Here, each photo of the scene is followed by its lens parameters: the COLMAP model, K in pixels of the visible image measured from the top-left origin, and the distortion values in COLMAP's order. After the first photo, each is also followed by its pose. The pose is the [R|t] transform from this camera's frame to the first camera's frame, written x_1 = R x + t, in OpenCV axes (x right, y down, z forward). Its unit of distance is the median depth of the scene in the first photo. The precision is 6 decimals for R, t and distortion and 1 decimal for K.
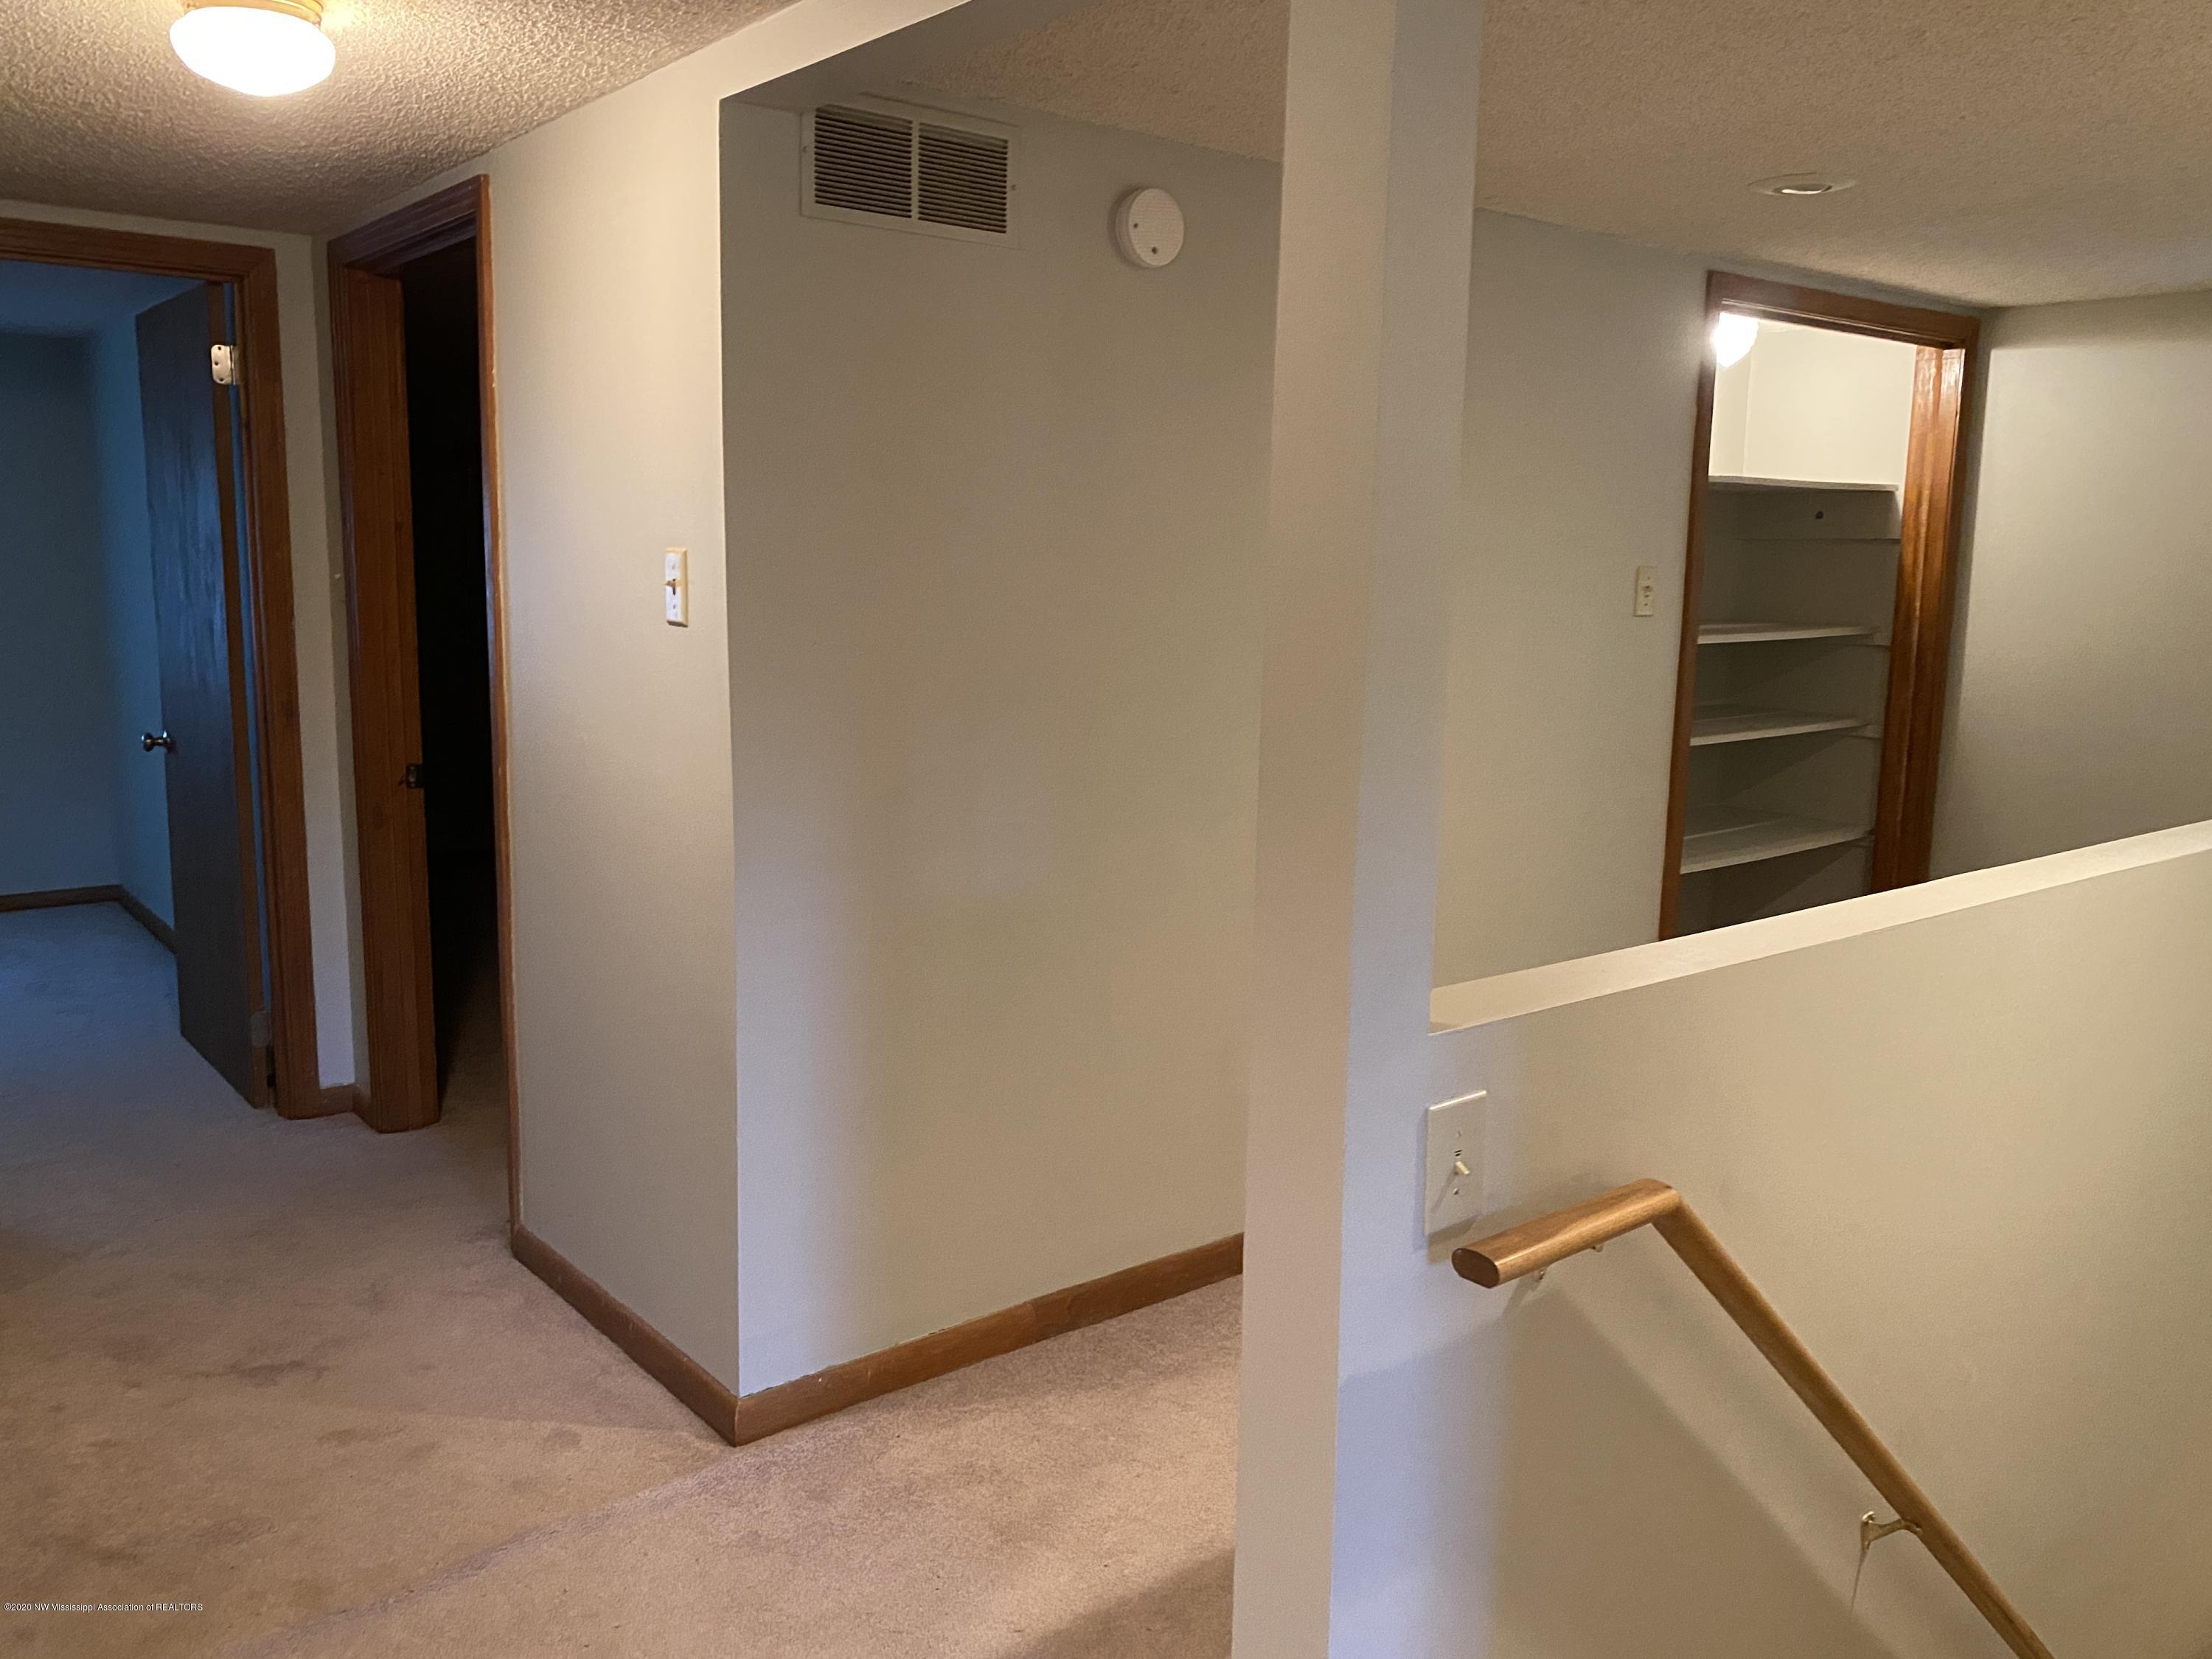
lens RADIAL K [[1692.8, 0, 1100.7], [0, 1692.8, 839.3], [0, 0, 1]] dist [0.017524, -0.016156]
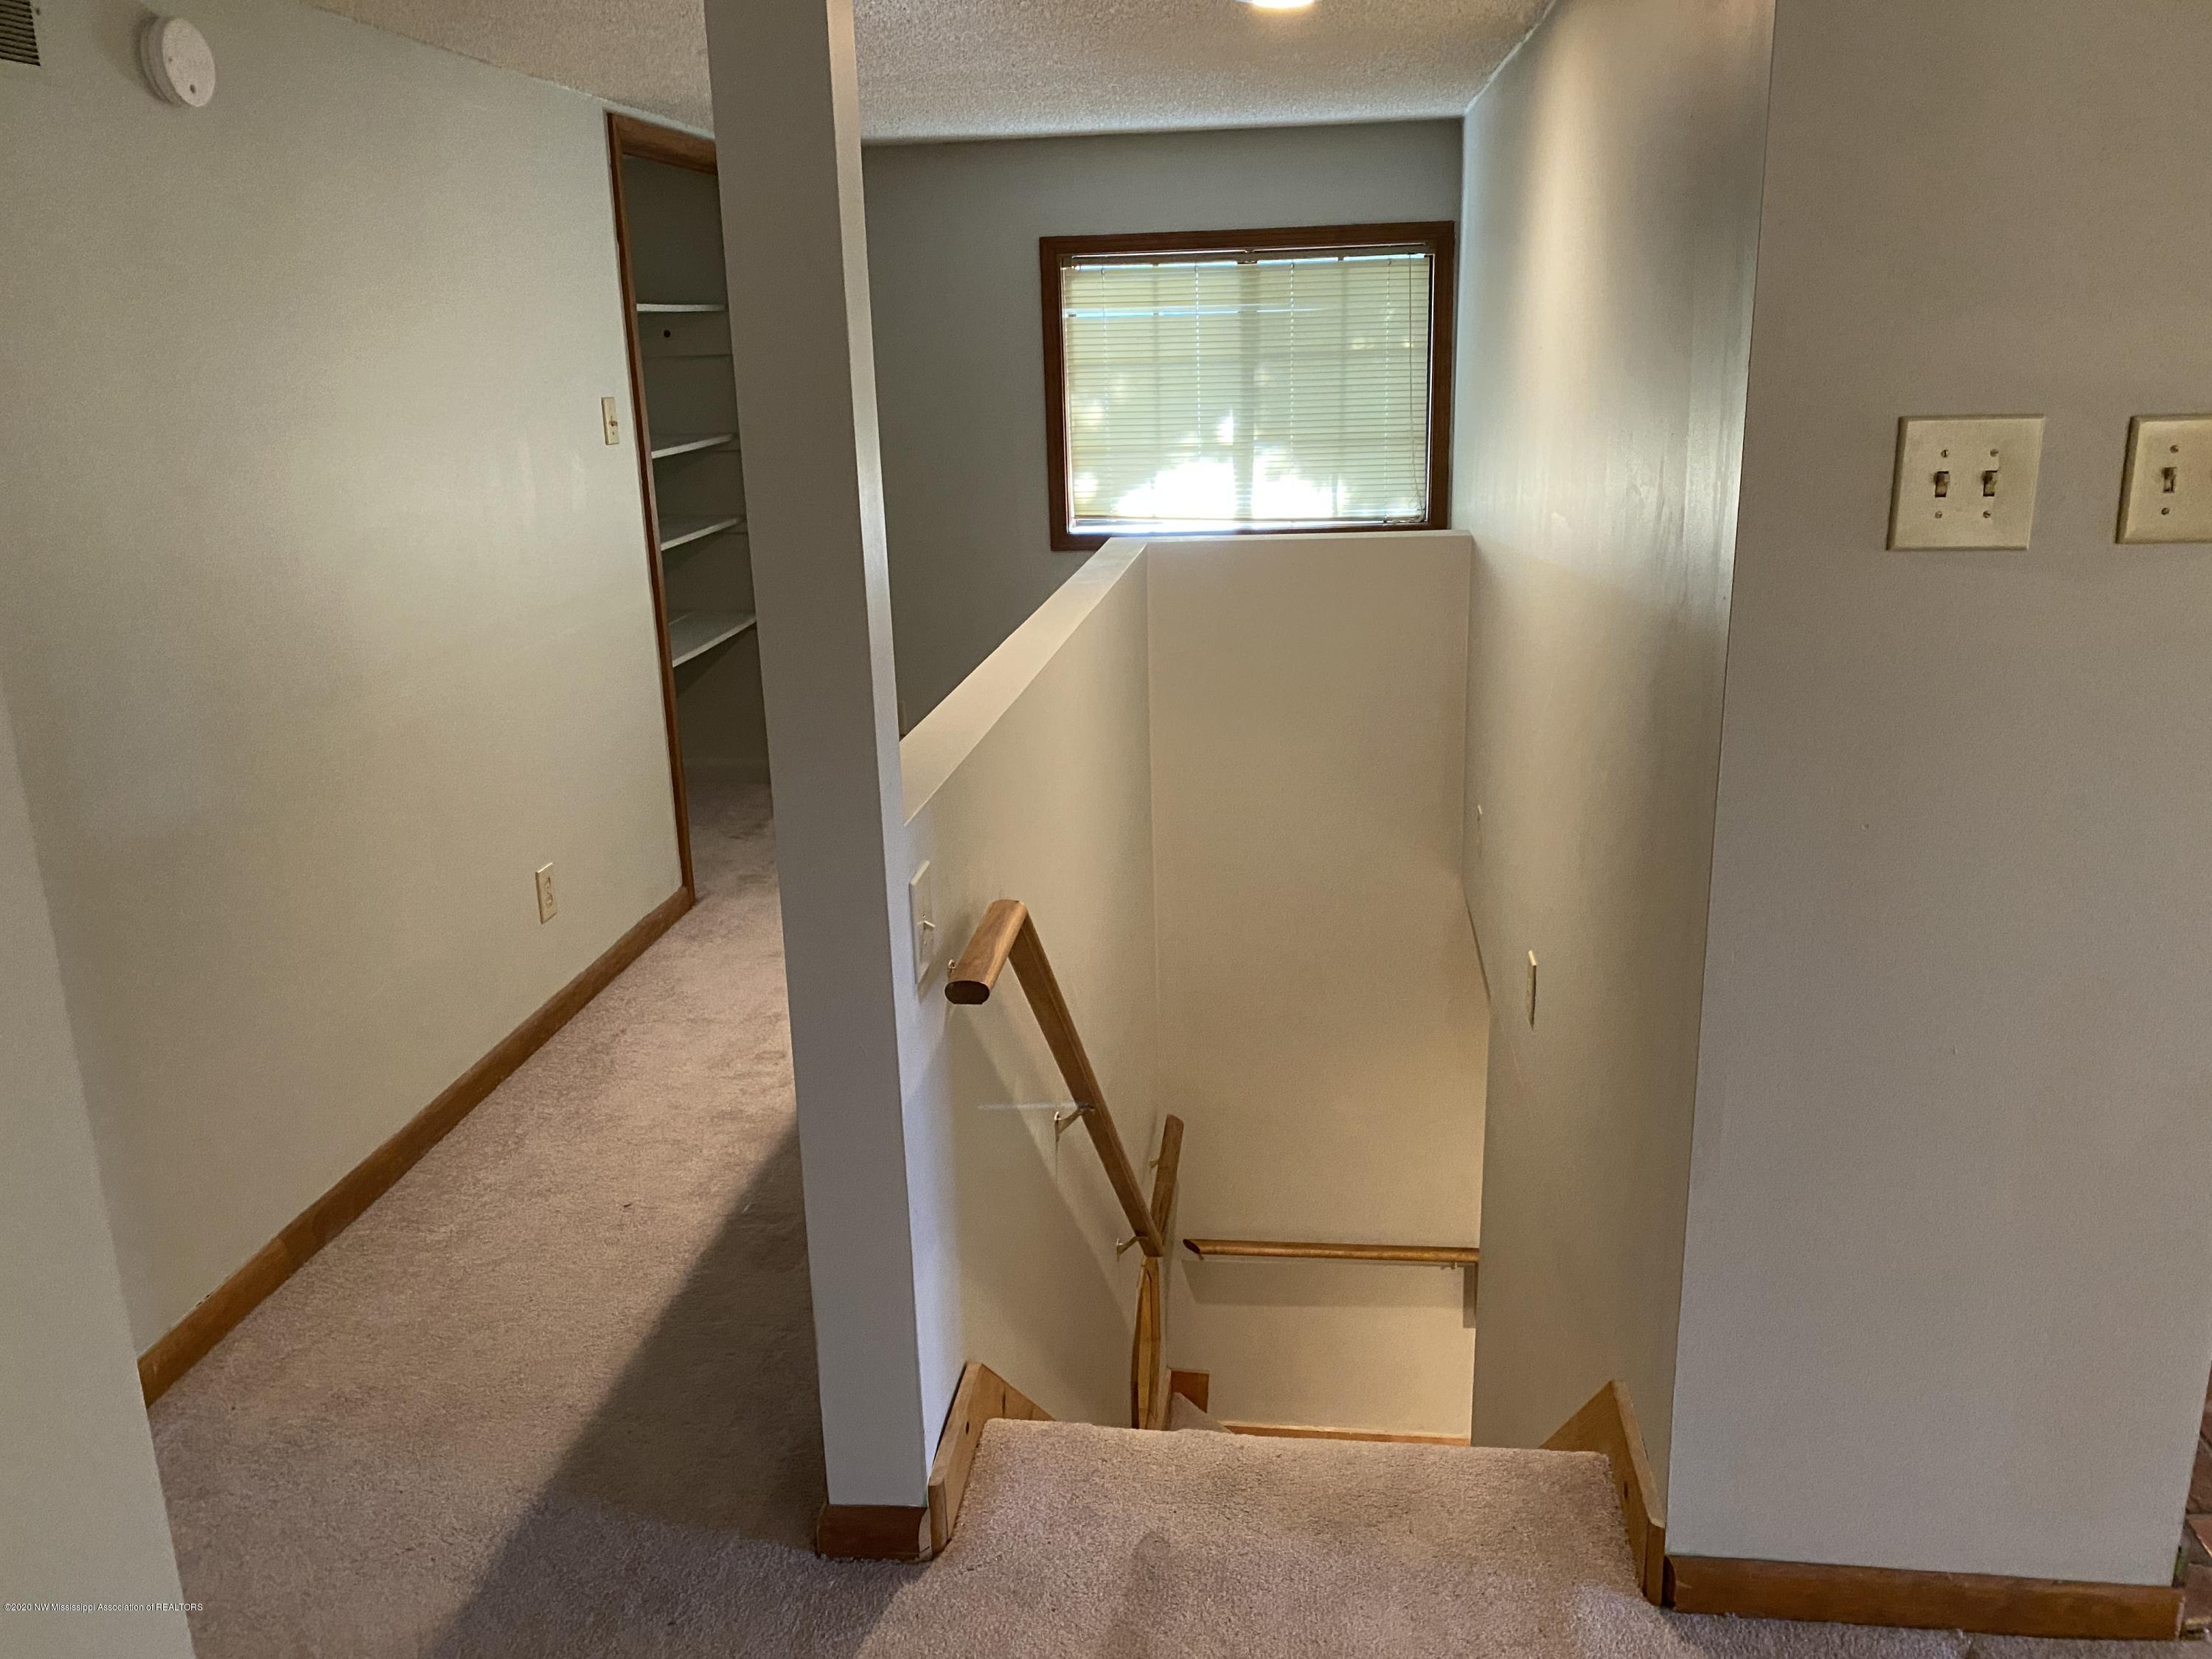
lens RADIAL K [[1692.8, 0, 1103.8], [0, 1692.8, 819.6], [0, 0, 1]] dist [0.017524, -0.016156]
pose [[0.711056, -0.228316, 0.665035, -0.313770], [0.154717, 0.973437, 0.168771, -0.045036], [-0.685903, -0.017113, 0.727492, -0.001837]]
